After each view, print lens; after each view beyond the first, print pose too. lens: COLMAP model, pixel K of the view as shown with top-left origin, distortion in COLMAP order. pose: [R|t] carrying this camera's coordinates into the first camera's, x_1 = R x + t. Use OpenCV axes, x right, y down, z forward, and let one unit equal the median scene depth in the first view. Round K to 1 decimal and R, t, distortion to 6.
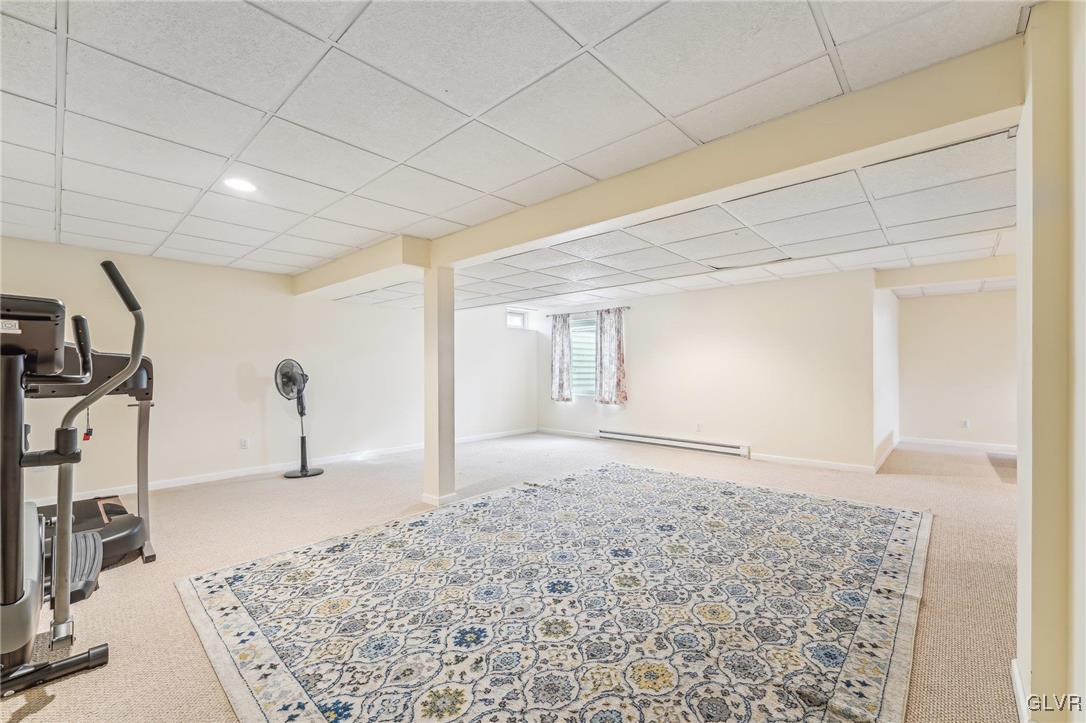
lens RADIAL K [[445.0, 0, 539.8], [0, 445.0, 365.5], [0, 0, 1]] dist [0.002003, -0.000431]
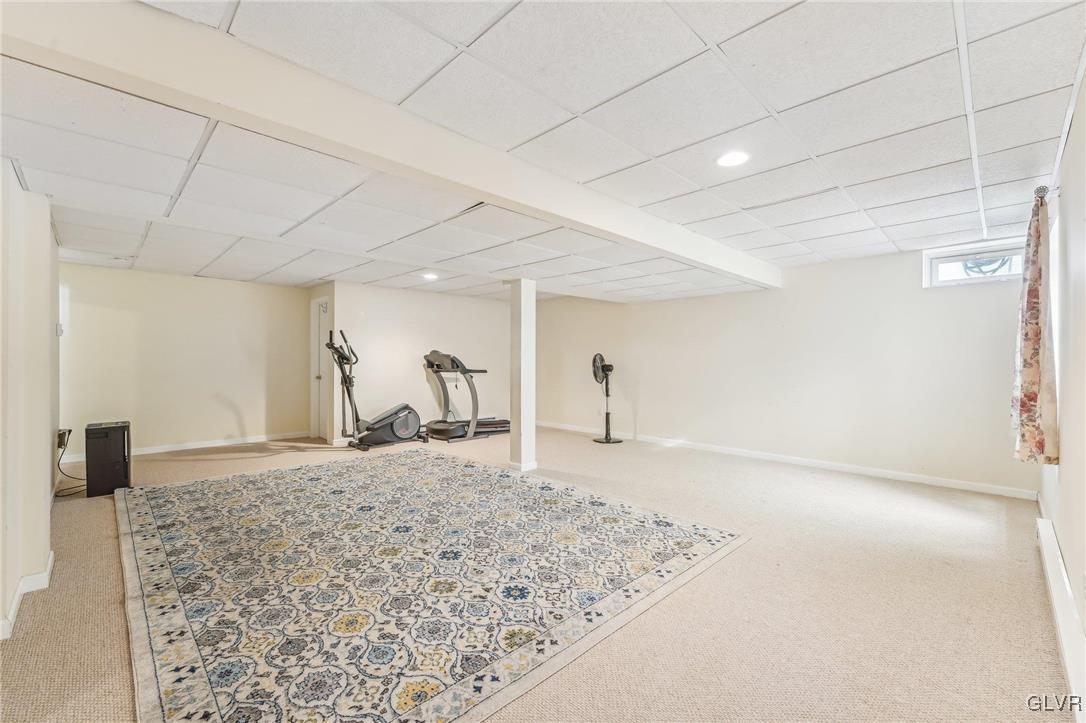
lens RADIAL K [[445.0, 0, 530.3], [0, 445.0, 336.7], [0, 0, 1]] dist [0.002003, -0.000431]
pose [[-0.055746, -0.048657, -0.997259, 1.140712], [0.003683, 0.998795, -0.048937, 0.002839], [0.998438, -0.006401, -0.055500, 1.226972]]
